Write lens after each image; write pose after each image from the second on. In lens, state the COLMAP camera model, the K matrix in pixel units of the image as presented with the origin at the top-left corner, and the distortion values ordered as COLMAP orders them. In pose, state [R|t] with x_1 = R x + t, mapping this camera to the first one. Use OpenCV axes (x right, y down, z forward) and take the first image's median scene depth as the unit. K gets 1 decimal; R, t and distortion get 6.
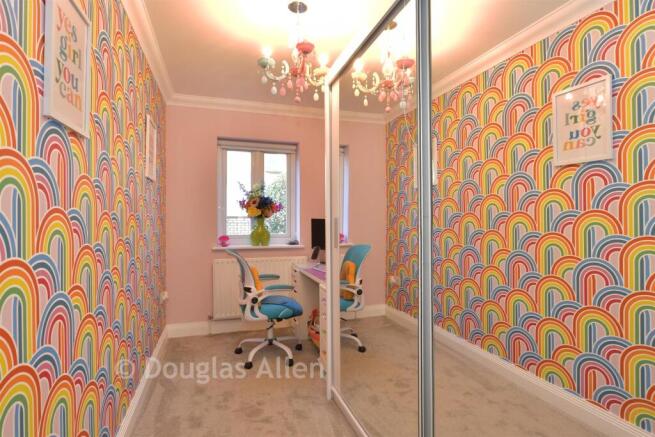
lens RADIAL K [[346.0, 0, 327.5], [0, 346.0, 218.5], [0, 0, 1]] dist [0.000144, 0.000110]
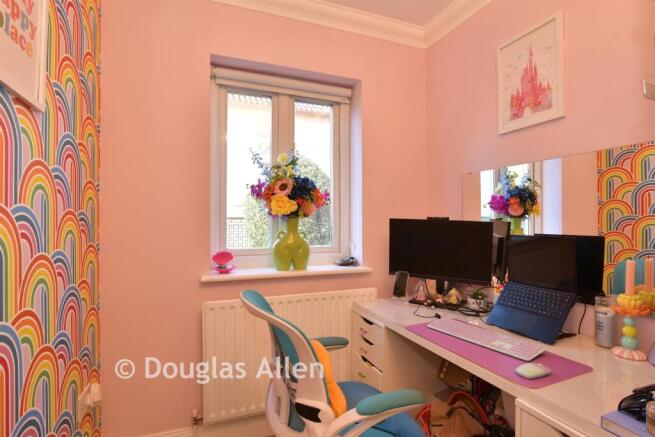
lens RADIAL K [[320.8, 0, 327.5], [0, 320.8, 218.5], [0, 0, 1]] dist [-0.067325, 0.000113]
pose [[0.998918, -0.004718, 0.046261, -0.158429], [0.004608, 0.999986, 0.002479, -0.001087], [-0.046273, -0.002263, 0.998926, 0.498500]]
